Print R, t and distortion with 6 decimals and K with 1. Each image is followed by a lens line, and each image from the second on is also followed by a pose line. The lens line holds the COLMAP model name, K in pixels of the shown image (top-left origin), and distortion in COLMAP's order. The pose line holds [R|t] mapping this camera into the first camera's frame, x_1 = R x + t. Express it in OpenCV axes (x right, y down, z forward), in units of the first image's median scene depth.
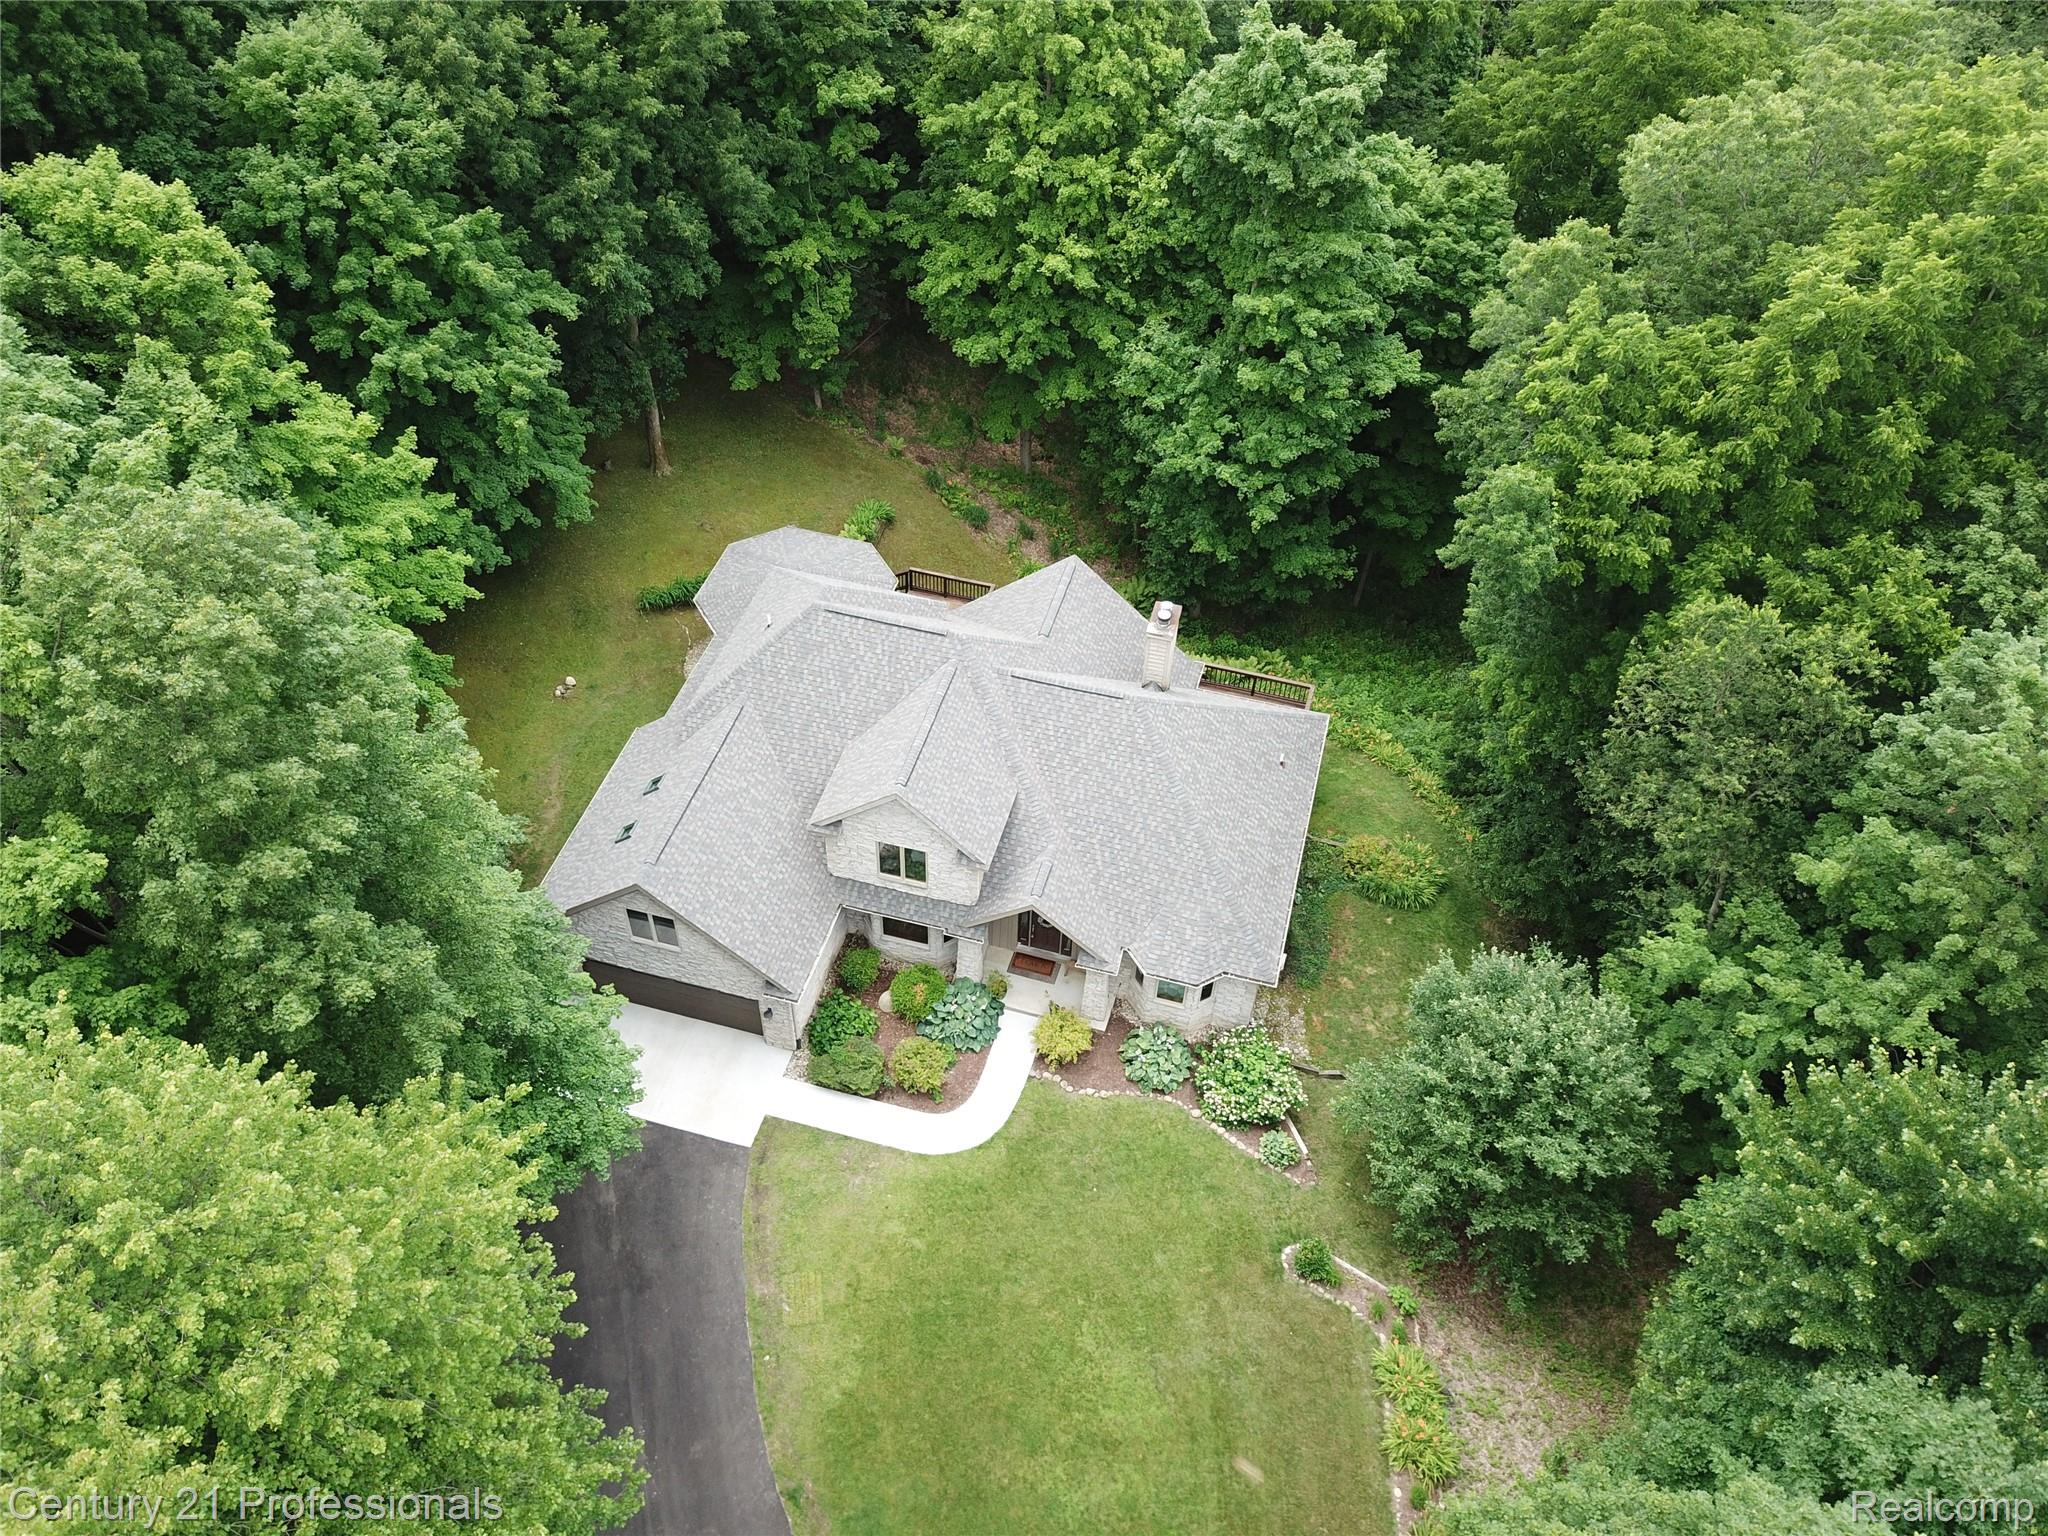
lens RADIAL K [[1571.5, 0, 1004.0], [0, 1571.5, 772.4], [0, 0, 1]] dist [0.010134, -0.004847]
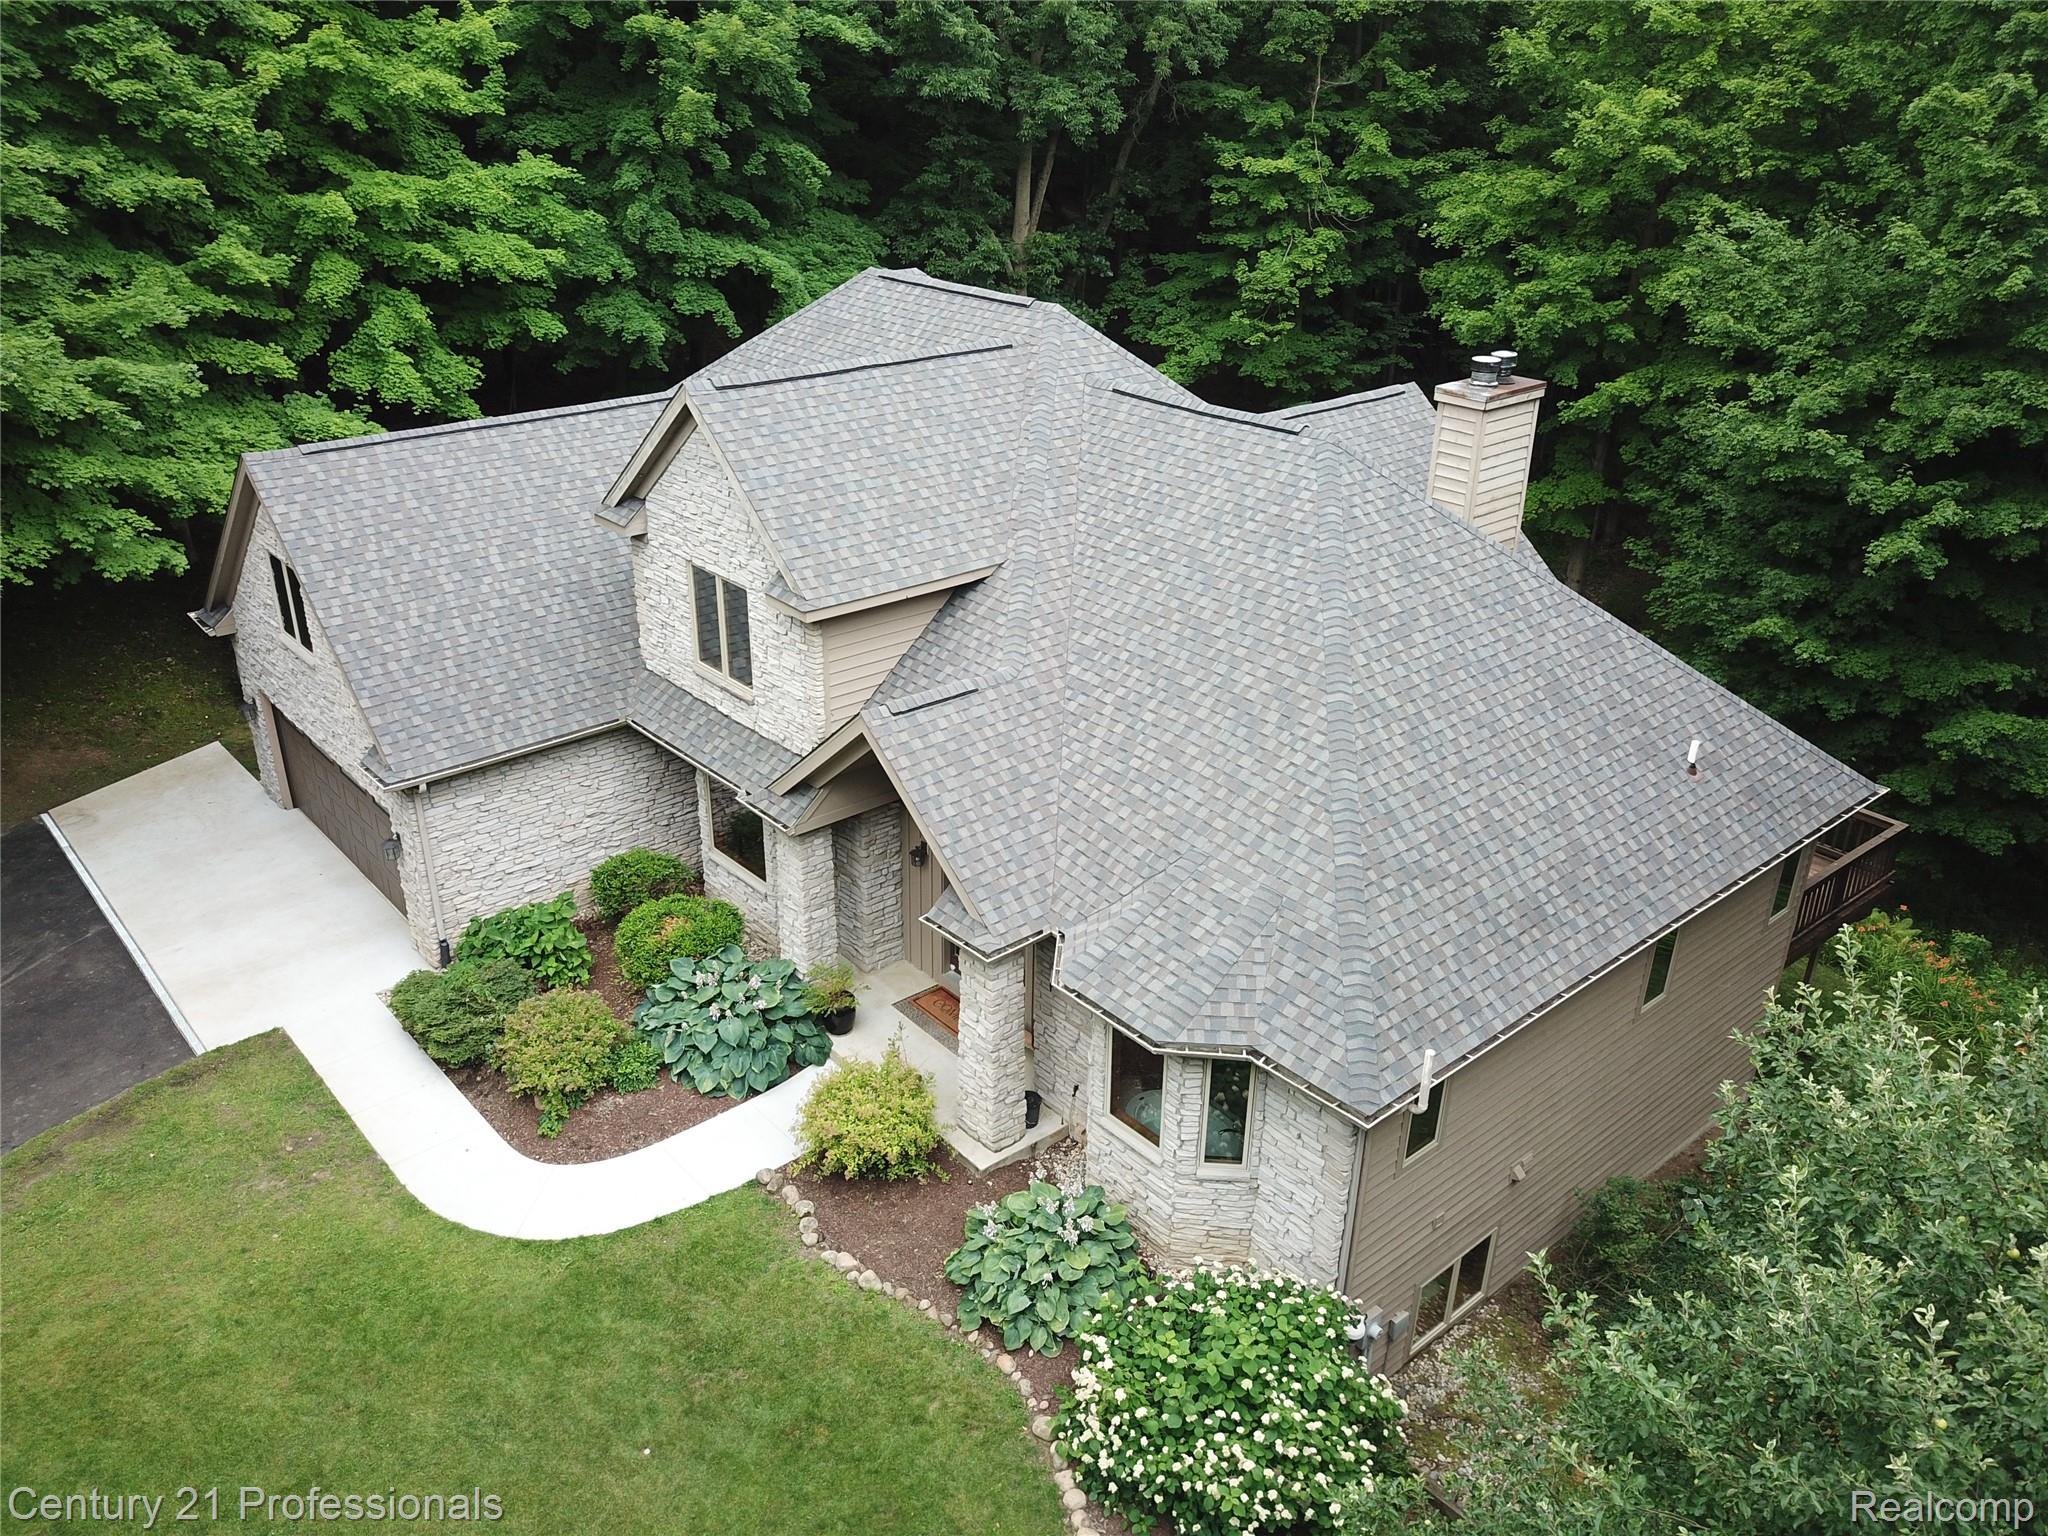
lens RADIAL K [[1571.5, 0, 1004.0], [0, 1571.5, 772.4], [0, 0, 1]] dist [0.010134, -0.004847]
pose [[0.830395, 0.233498, -0.505888, 0.255804], [-0.406925, 0.874366, -0.264379, 0.187468], [0.380599, 0.425398, 0.821085, 0.657528]]
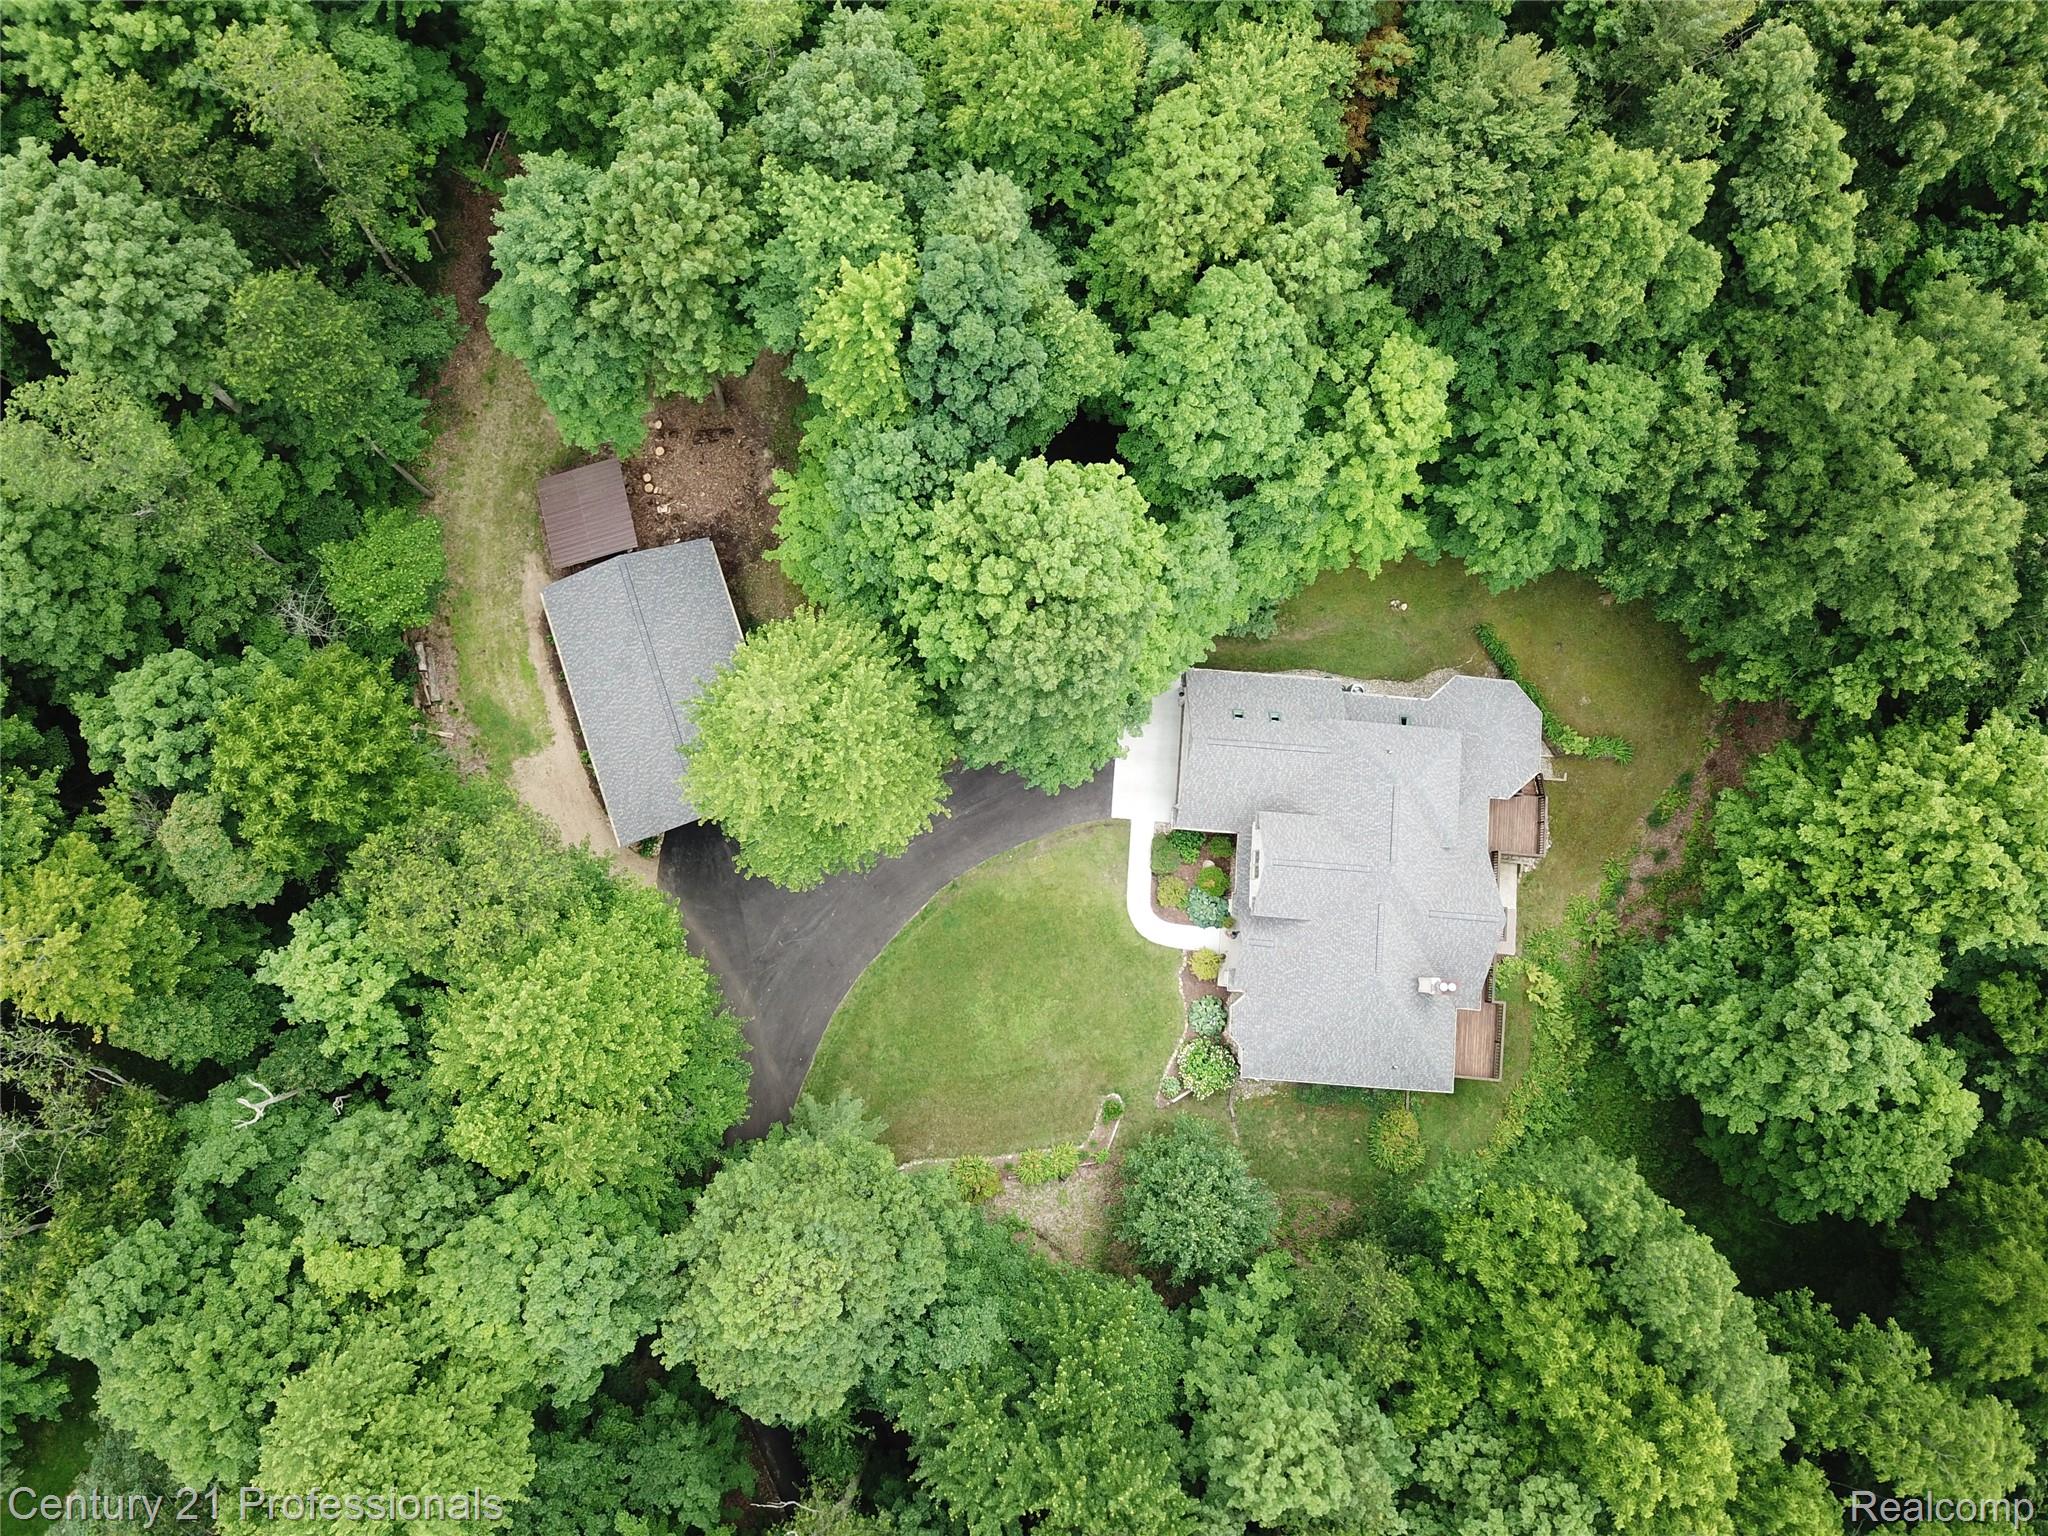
lens RADIAL K [[1630.1, 0, 1060.1], [0, 1630.1, 774.7], [0, 0, 1]] dist [0.081649, 0.001447]
pose [[0.198677, 0.975227, -0.097264, -0.027675], [-0.783552, 0.217669, 0.581951, -0.880908], [0.588706, -0.039409, 0.807386, -0.656586]]
